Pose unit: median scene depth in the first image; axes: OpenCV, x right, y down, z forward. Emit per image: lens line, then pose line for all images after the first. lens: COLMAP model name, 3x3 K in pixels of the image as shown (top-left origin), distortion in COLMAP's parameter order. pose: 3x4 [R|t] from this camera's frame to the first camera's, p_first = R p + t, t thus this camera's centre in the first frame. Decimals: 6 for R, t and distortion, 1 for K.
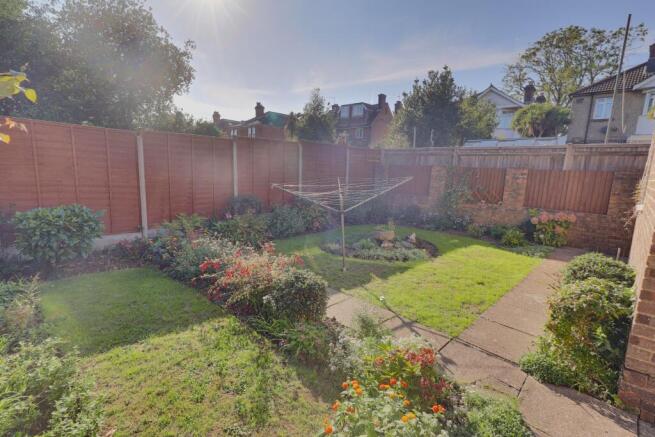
lens RADIAL K [[321.9, 0, 328.9], [0, 321.9, 218.8], [0, 0, 1]] dist [0.004028, 0.000352]
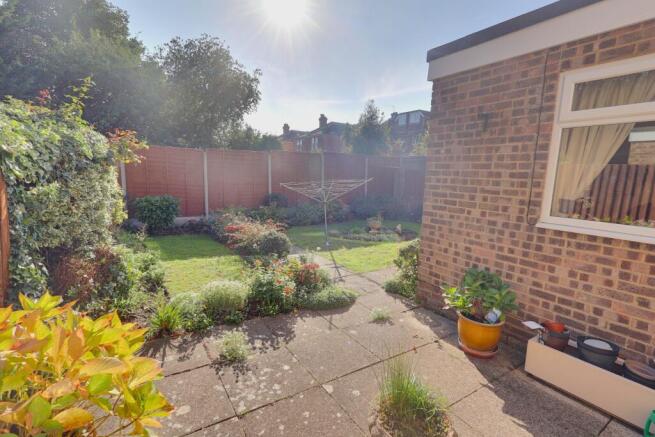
lens RADIAL K [[321.9, 0, 325.1], [0, 321.9, 221.5], [0, 0, 1]] dist [0.004028, 0.000352]
pose [[0.974663, 0.027697, -0.221955, 0.090867], [-0.030395, 0.999500, -0.008748, 0.018655], [0.221602, 0.015273, 0.975018, -0.102388]]
